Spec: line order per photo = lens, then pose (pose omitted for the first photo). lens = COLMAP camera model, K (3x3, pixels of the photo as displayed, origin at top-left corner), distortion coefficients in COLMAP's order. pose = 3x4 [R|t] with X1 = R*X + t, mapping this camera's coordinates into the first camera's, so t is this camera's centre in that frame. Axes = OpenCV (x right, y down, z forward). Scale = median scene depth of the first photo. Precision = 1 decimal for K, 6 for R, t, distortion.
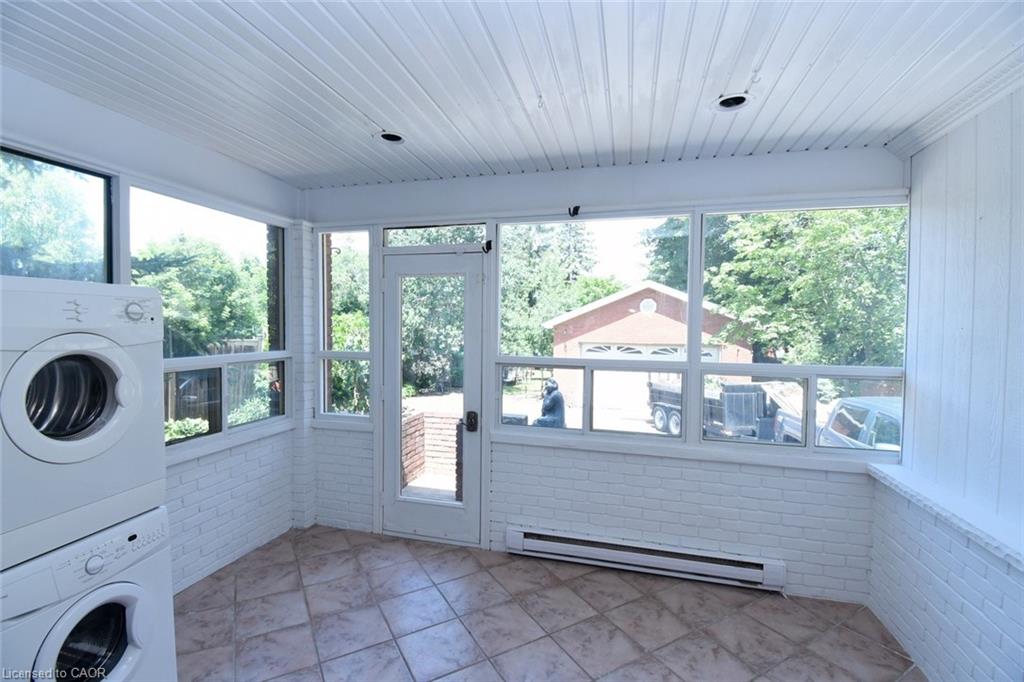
lens RADIAL K [[448.2, 0, 505.1], [0, 448.2, 341.9], [0, 0, 1]] dist [-0.011239, -0.000539]
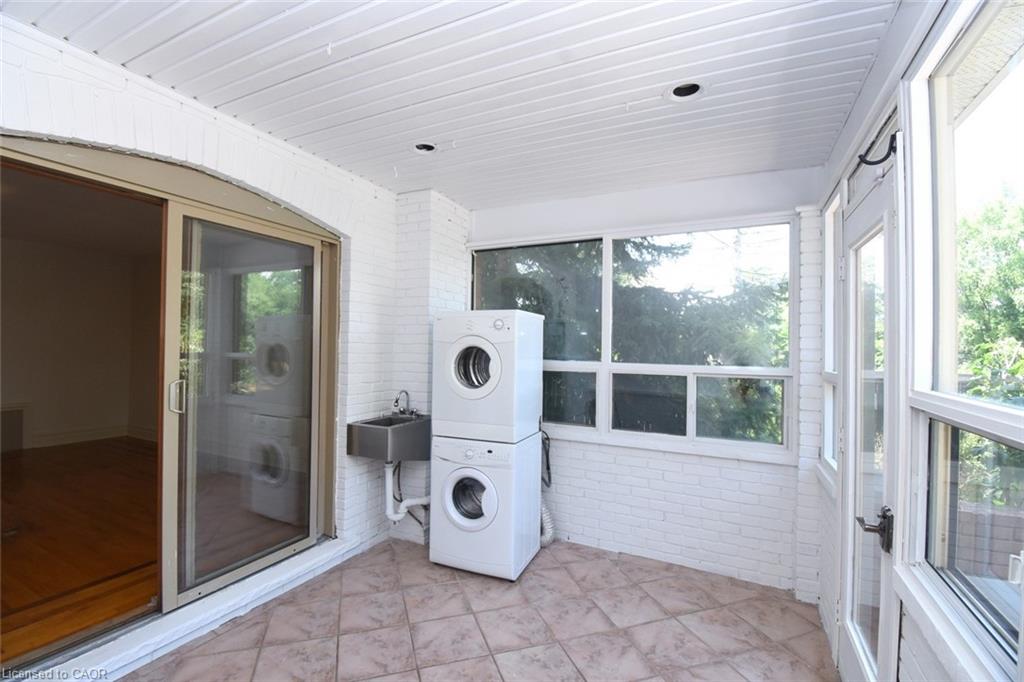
lens RADIAL K [[448.2, 0, 505.1], [0, 448.2, 341.9], [0, 0, 1]] dist [-0.011239, -0.000539]
pose [[-0.184494, -0.025911, -0.982492, 0.522755], [-0.056861, 0.998259, -0.015650, 0.016692], [0.981187, 0.052978, -0.185646, 0.785029]]
